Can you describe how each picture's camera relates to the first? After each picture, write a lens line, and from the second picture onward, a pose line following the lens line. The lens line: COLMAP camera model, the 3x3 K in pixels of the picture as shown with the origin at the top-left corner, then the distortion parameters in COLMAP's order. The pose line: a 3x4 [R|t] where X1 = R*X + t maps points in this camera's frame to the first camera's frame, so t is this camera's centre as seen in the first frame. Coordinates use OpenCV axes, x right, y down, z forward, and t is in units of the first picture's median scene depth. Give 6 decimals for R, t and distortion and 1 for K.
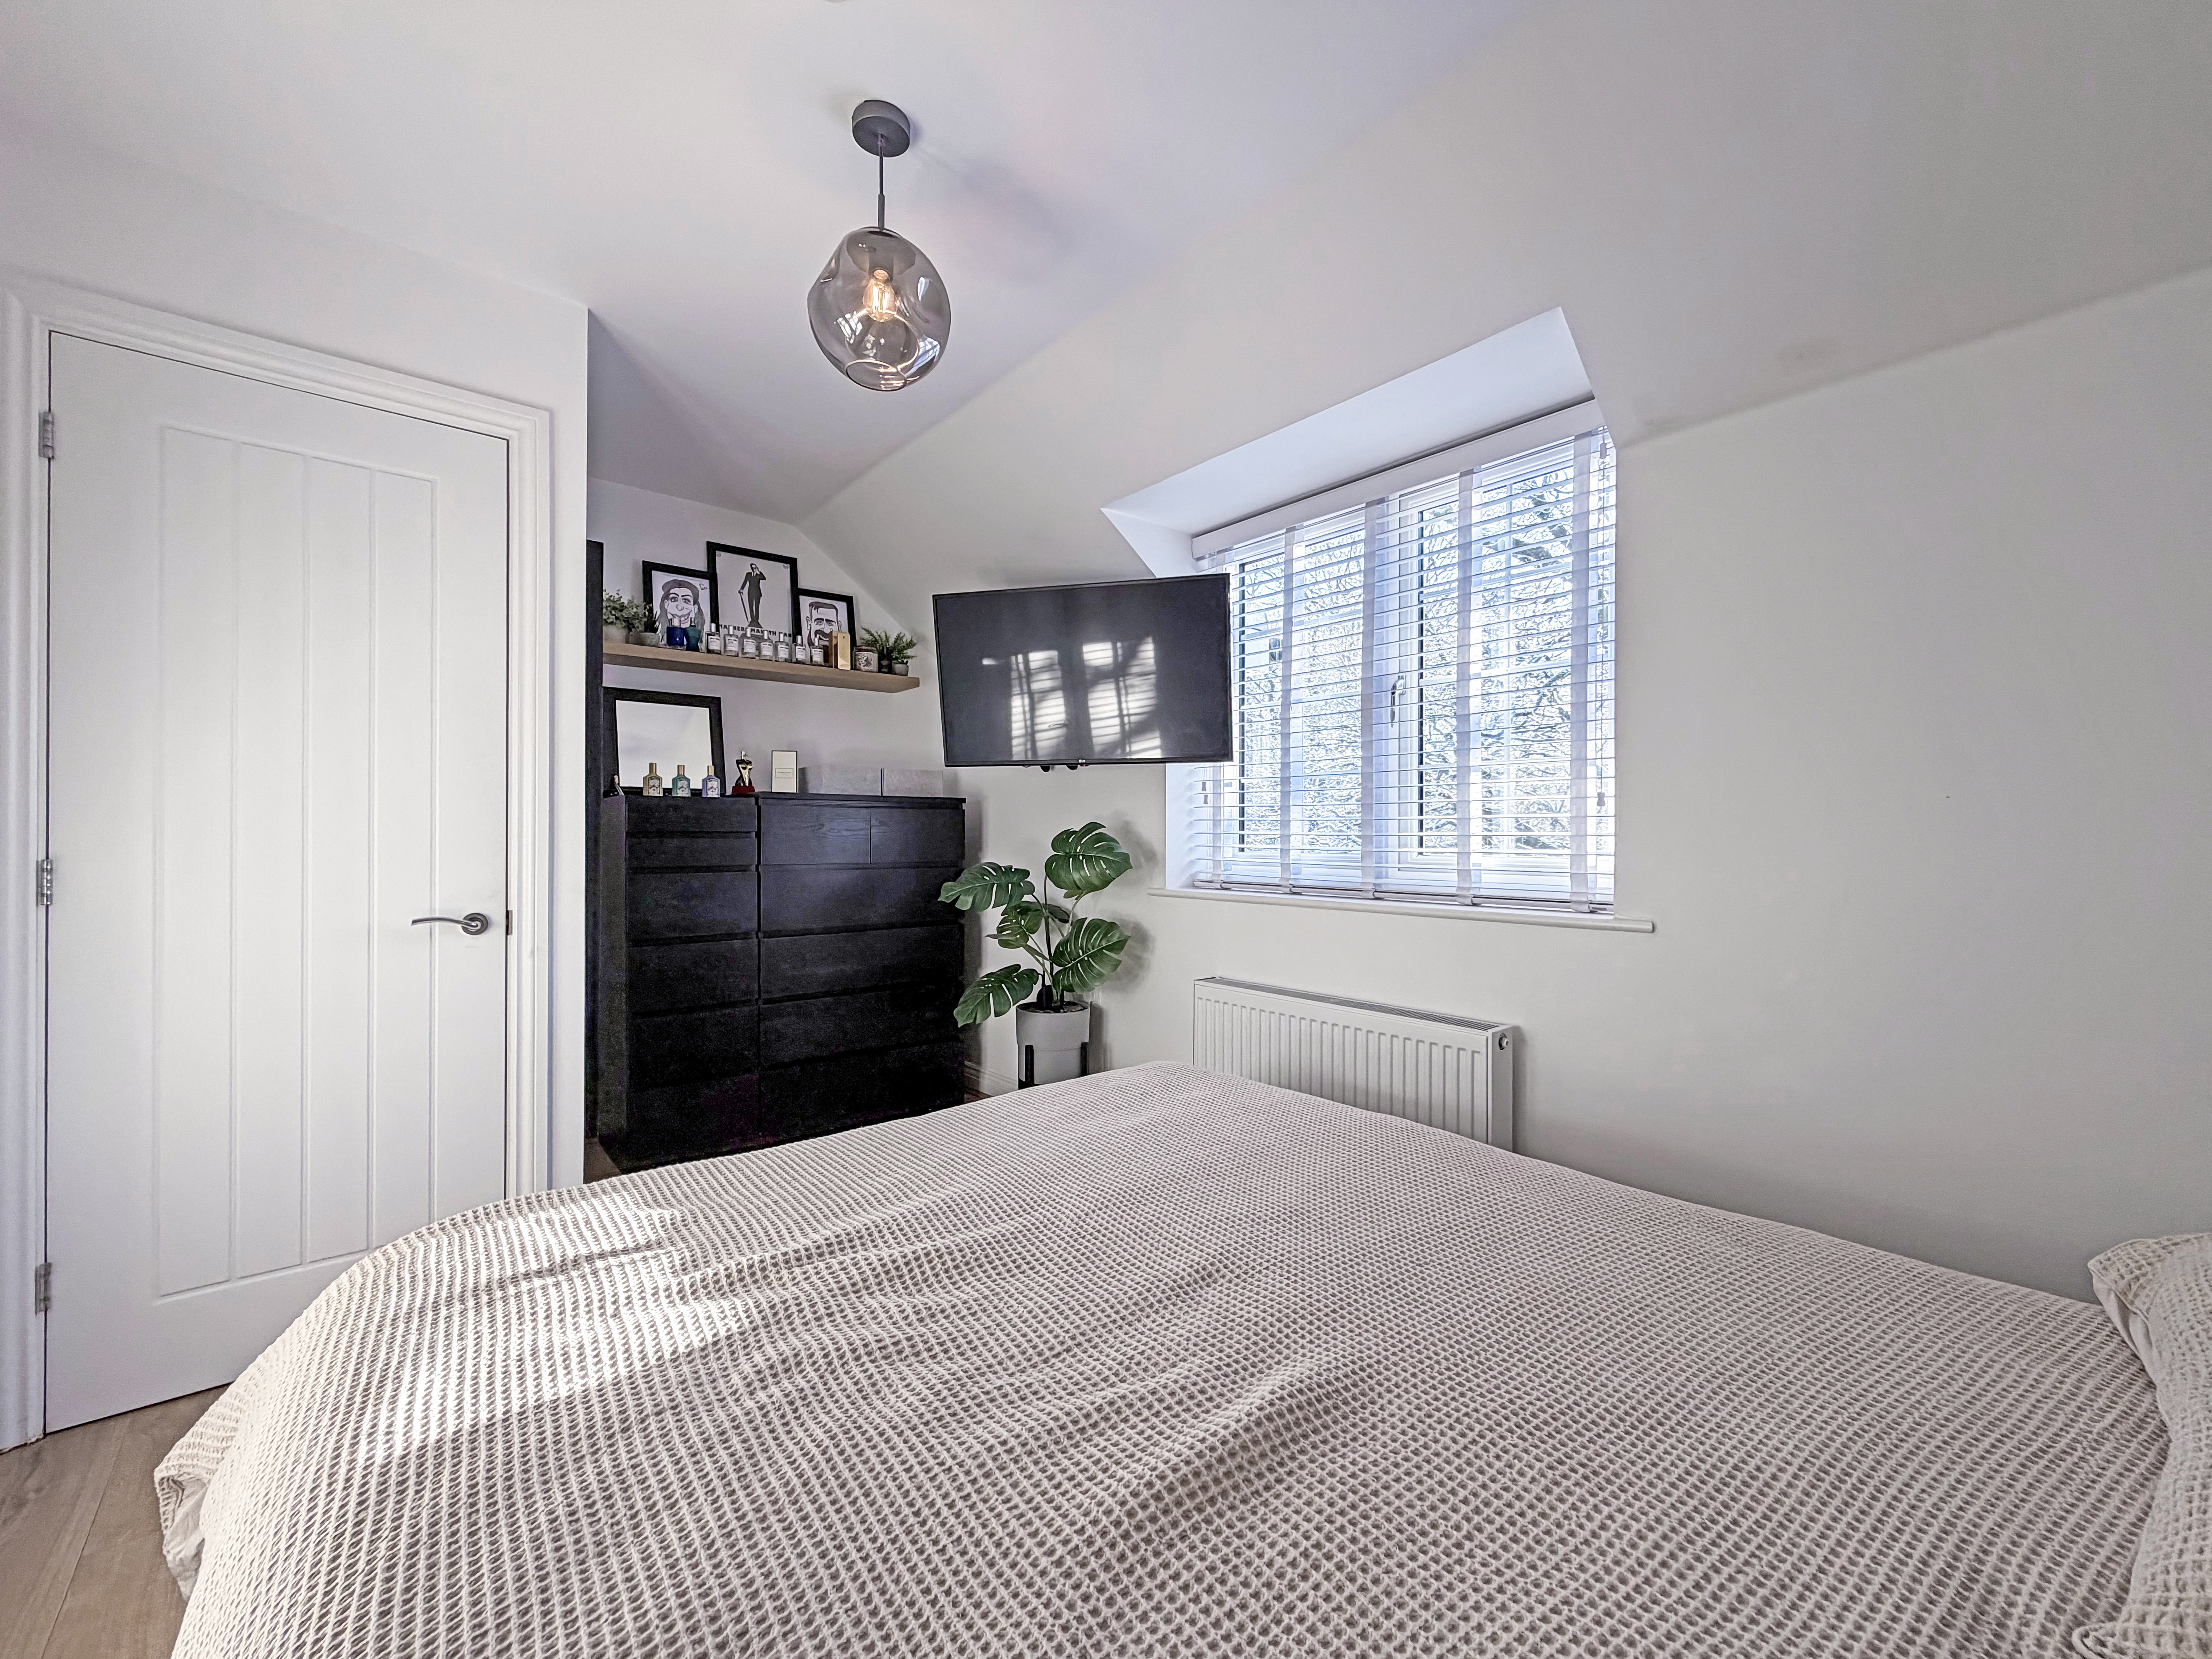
lens RADIAL K [[896.7, 0, 1116.4], [0, 896.7, 834.7], [0, 0, 1]] dist [0.001197, -0.000587]
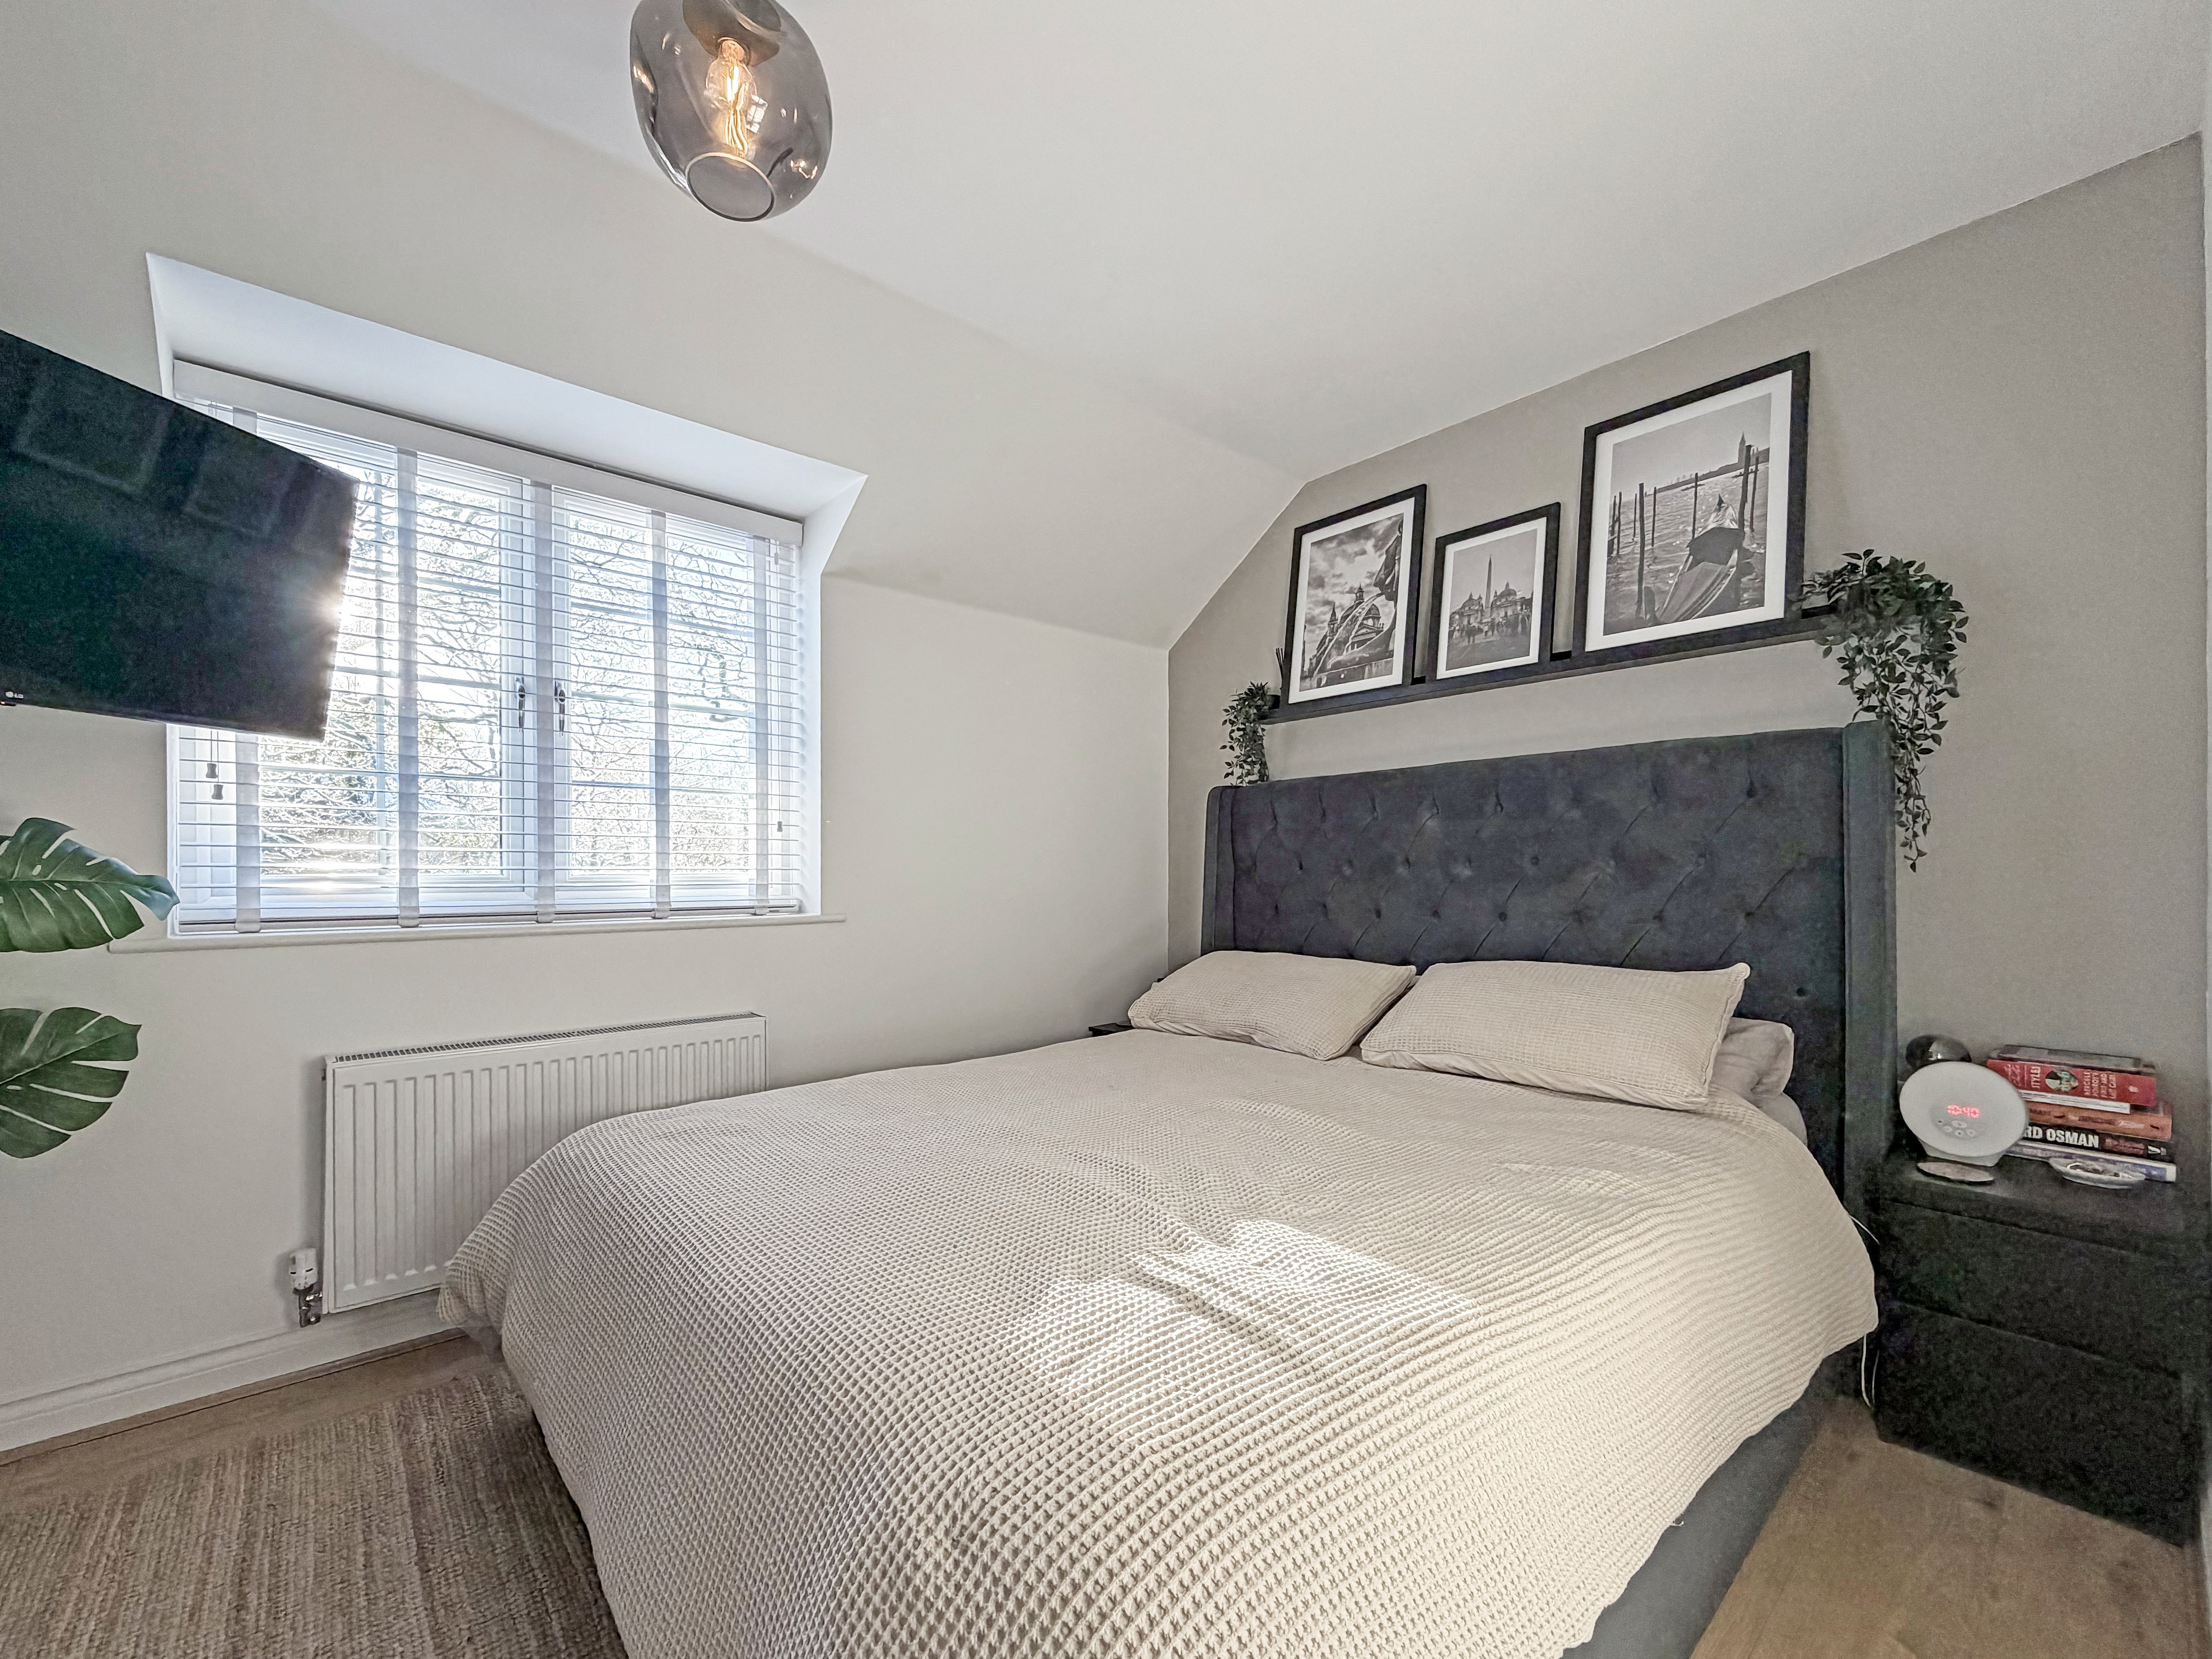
lens RADIAL K [[908.1, 0, 1093.7], [0, 908.1, 867.3], [0, 0, 1]] dist [-0.012675, -0.000069]
pose [[-0.028121, -0.001817, 0.999603, -0.784770], [-0.002769, 0.999995, 0.001740, 0.015708], [-0.999601, -0.002719, -0.028126, 0.577969]]
